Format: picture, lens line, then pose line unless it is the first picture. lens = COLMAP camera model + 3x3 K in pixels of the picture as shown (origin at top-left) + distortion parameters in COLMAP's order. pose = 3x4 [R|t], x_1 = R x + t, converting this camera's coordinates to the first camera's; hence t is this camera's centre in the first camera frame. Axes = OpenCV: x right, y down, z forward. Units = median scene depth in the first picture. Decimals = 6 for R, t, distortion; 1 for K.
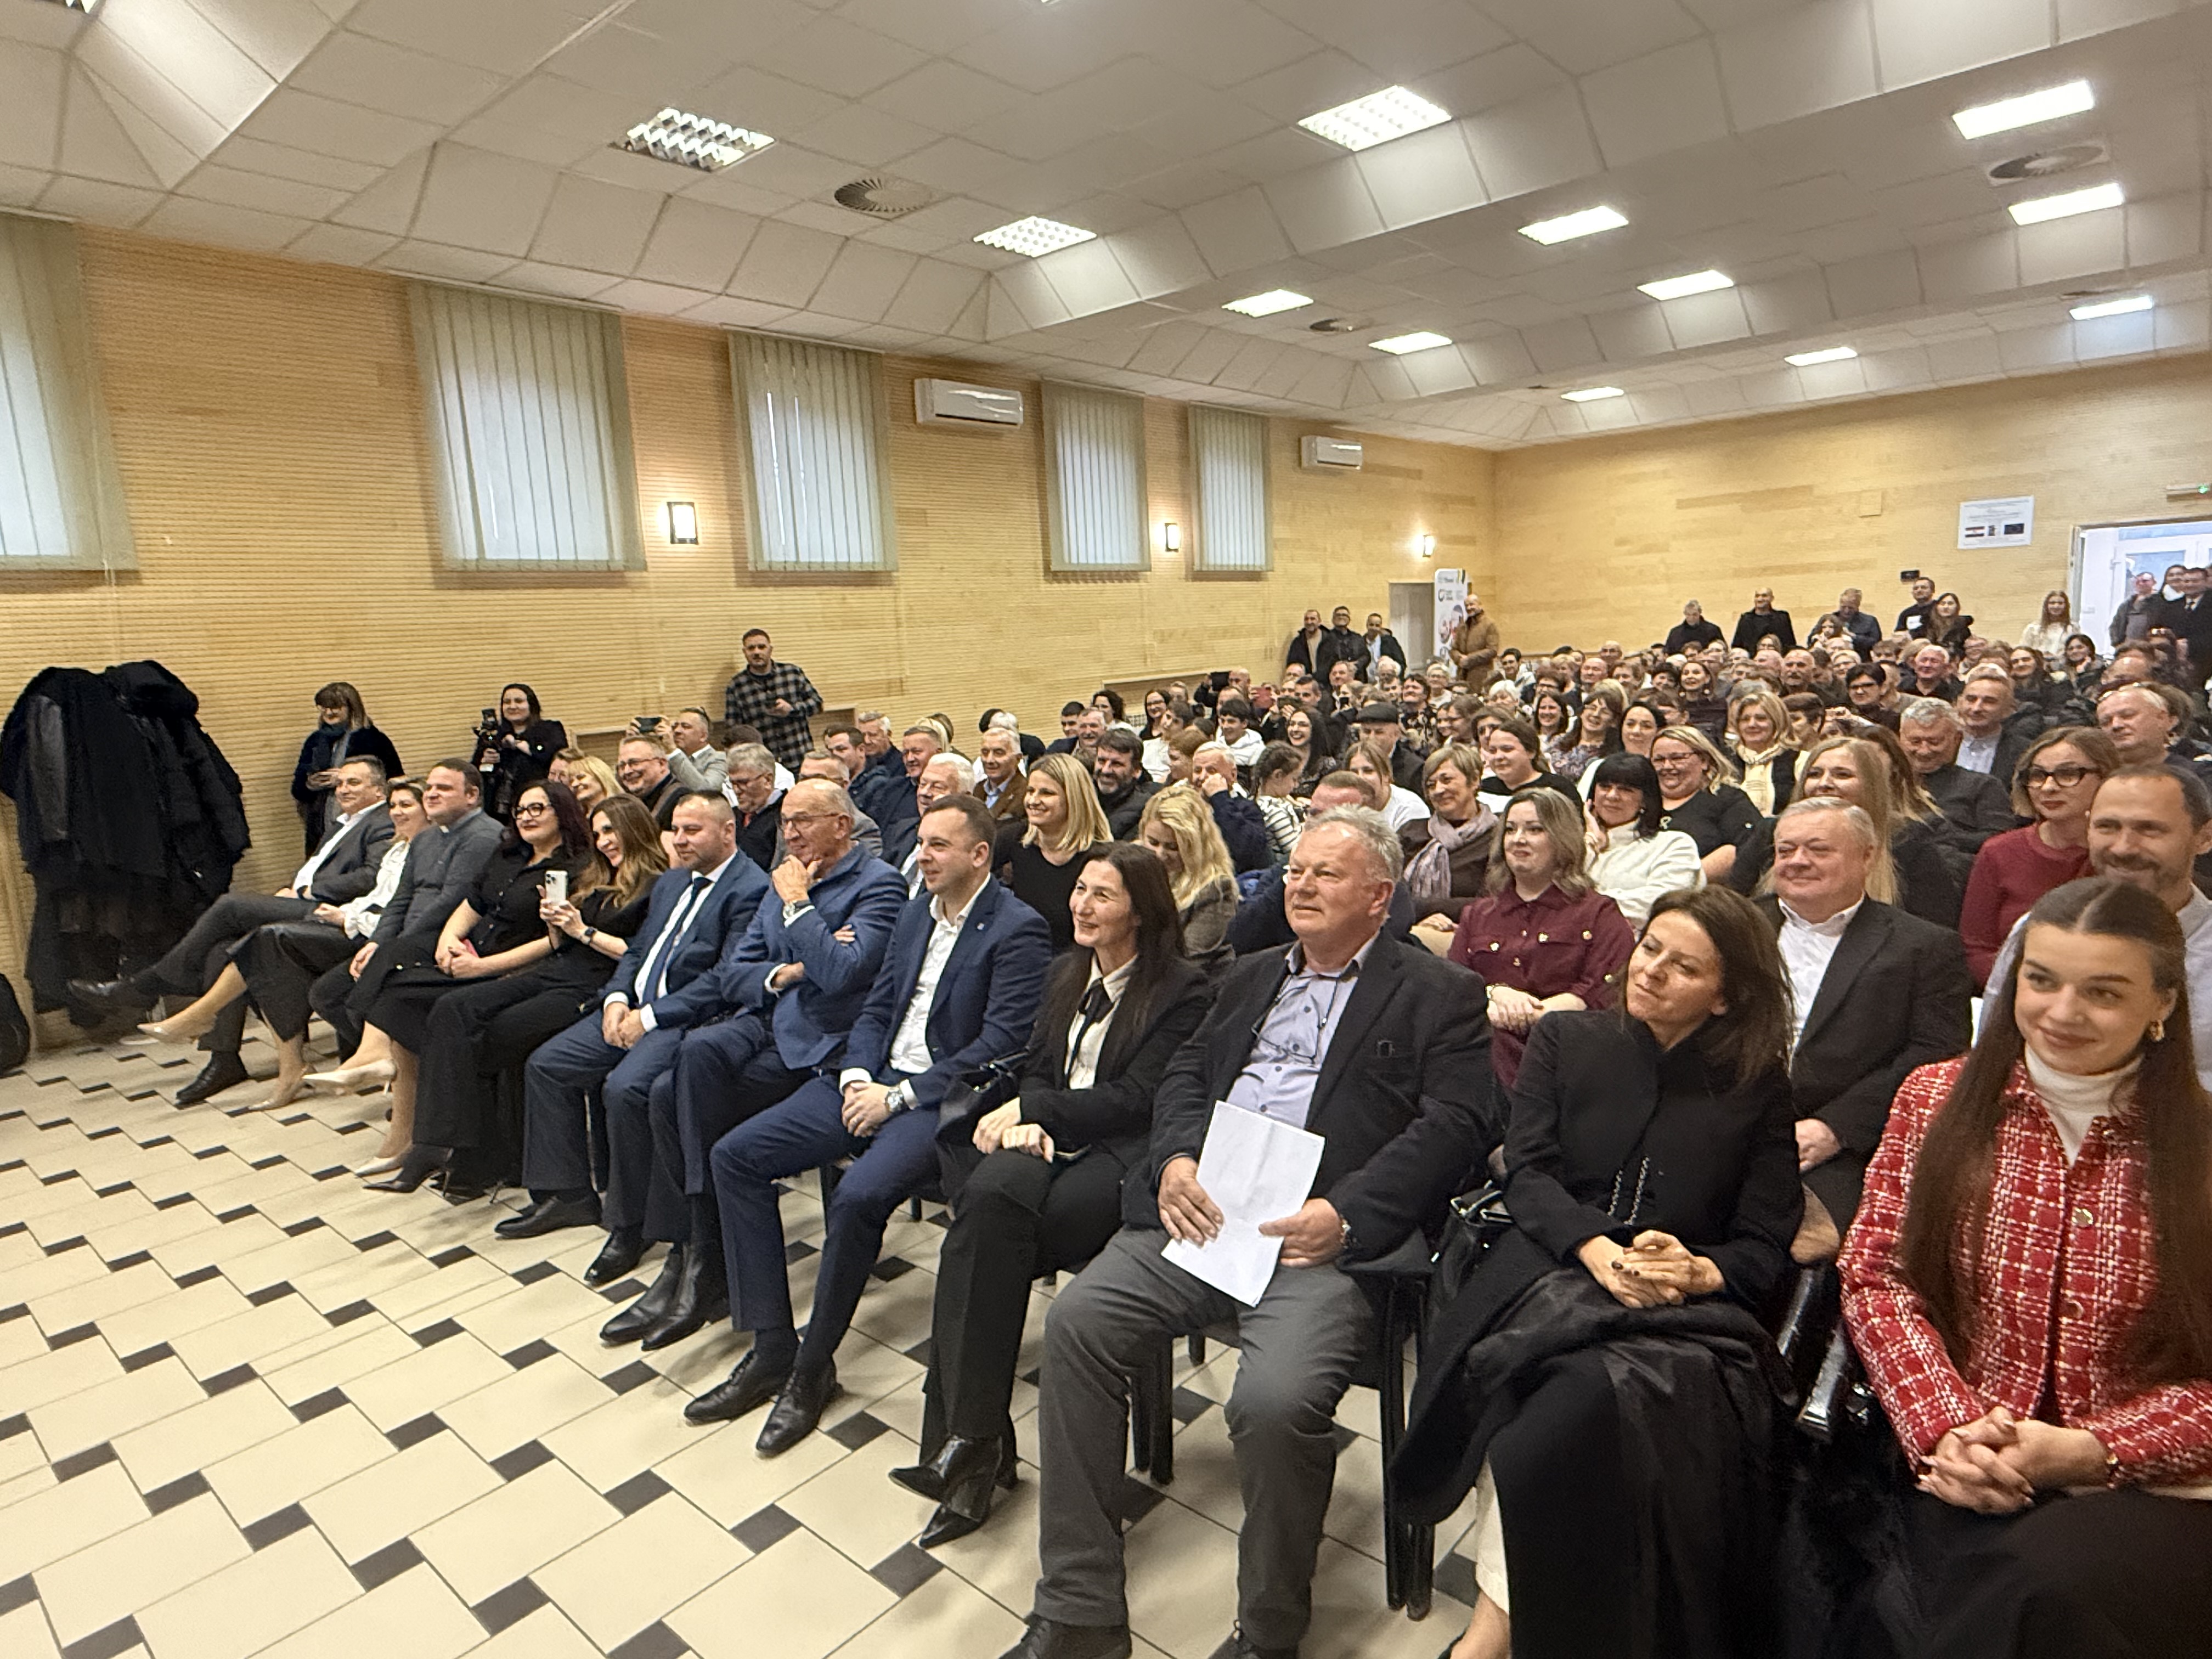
lens RADIAL K [[1279.9, 0, 1108.3], [0, 1279.9, 839.0], [0, 0, 1]] dist [0.003623, 0.001692]
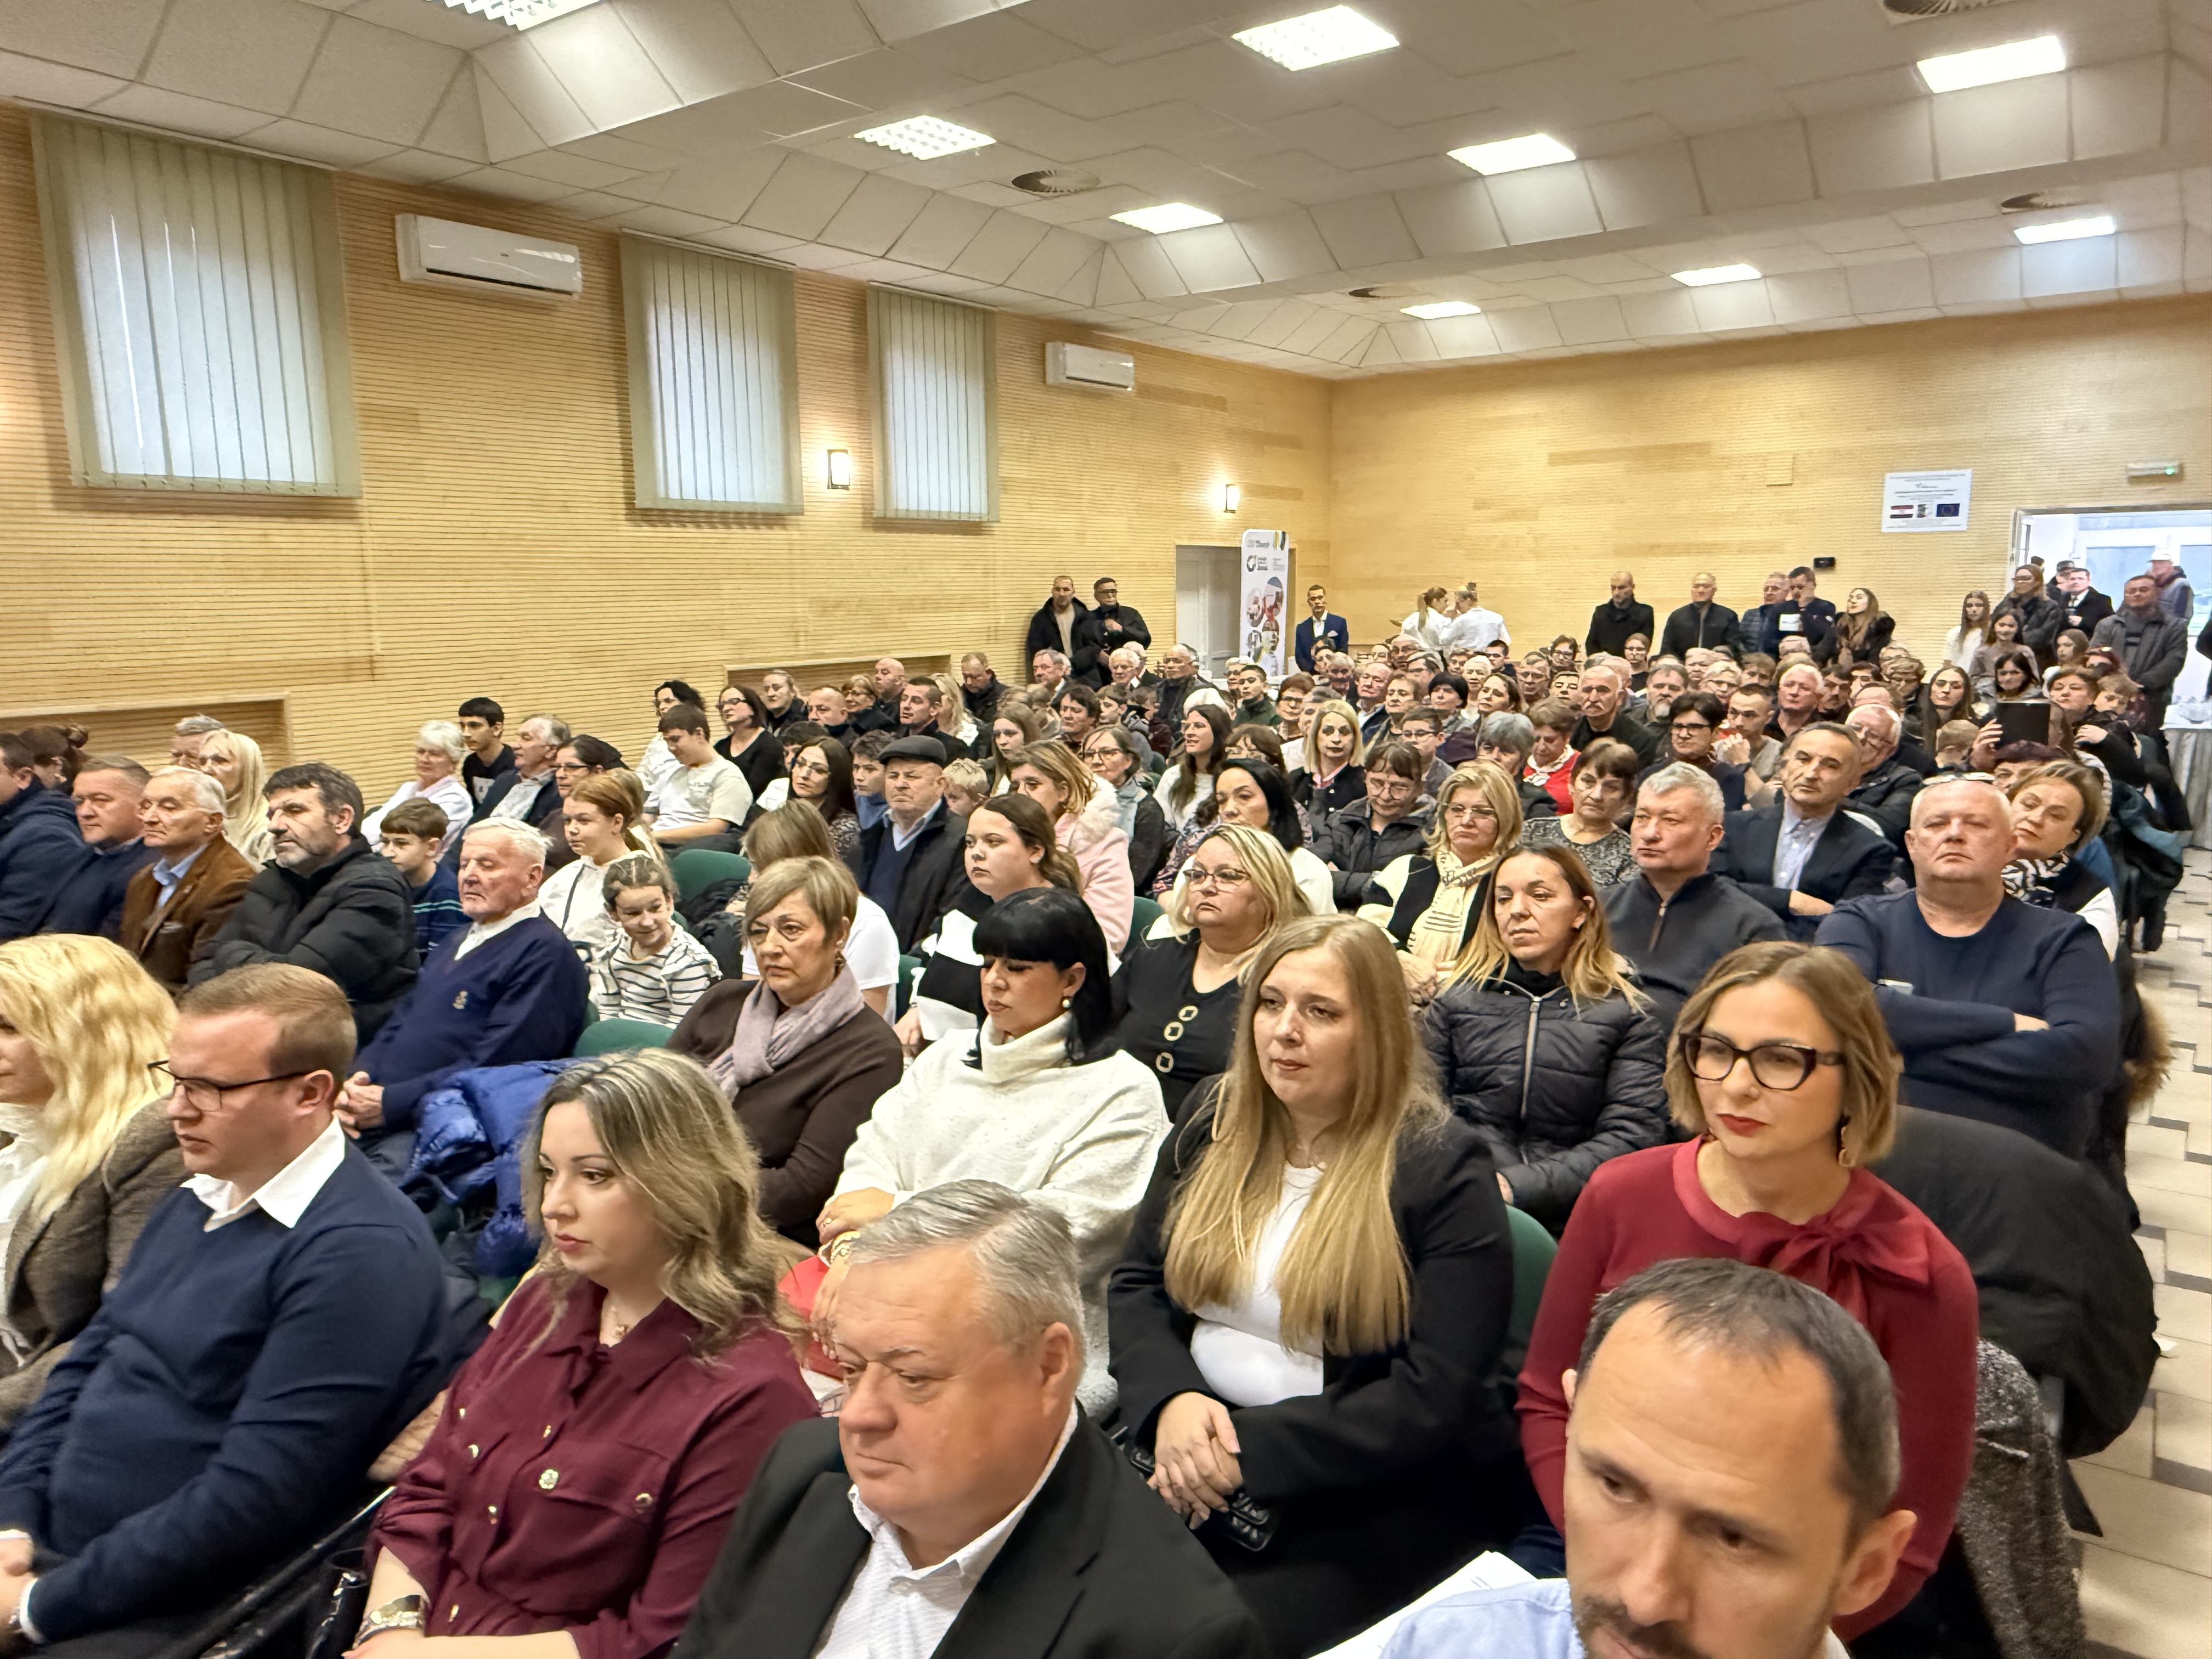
lens RADIAL K [[1530.0, 0, 1106.0], [0, 1530.0, 829.5], [0, 0, 1]] dist [-0.000322, 0.004094]
pose [[0.995348, 0.024527, 0.093171, 0.124689], [-0.024068, 0.999692, -0.006045, -0.032113], [-0.093291, 0.003775, 0.995632, 0.132789]]
